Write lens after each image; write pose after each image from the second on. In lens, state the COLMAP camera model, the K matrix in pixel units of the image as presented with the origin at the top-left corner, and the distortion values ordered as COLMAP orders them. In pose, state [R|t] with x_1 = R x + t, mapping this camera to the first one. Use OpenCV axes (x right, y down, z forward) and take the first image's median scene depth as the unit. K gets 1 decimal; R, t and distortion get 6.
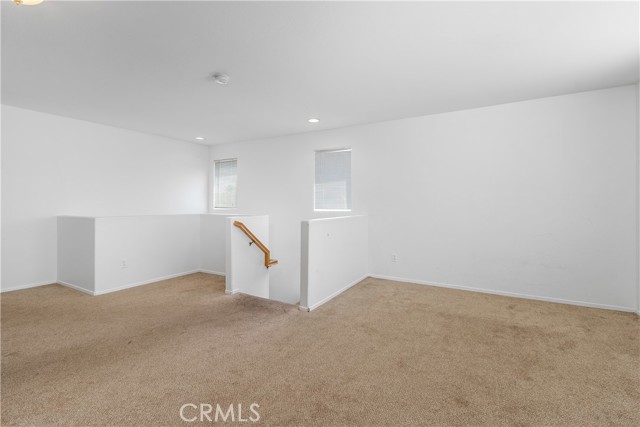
lens RADIAL K [[291.3, 0, 319.3], [0, 291.3, 208.4], [0, 0, 1]] dist [0.002565, -0.001934]
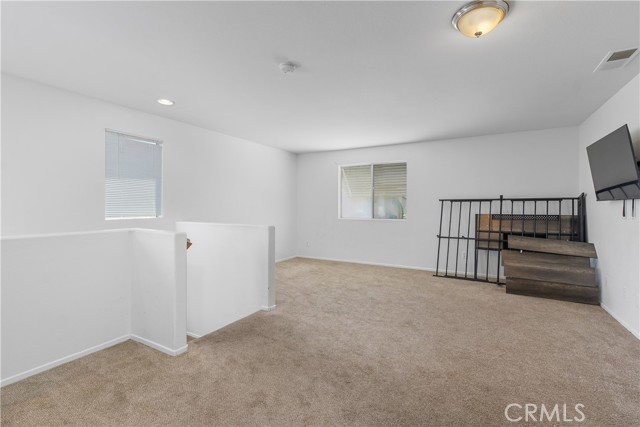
lens RADIAL K [[291.3, 0, 319.3], [0, 291.3, 215.1], [0, 0, 1]] dist [0.002565, -0.001934]
pose [[-0.004621, -0.033936, 0.999413, -1.158475], [0.013758, 0.999327, 0.033997, -0.029687], [-0.999895, 0.013907, -0.004151, 0.863341]]
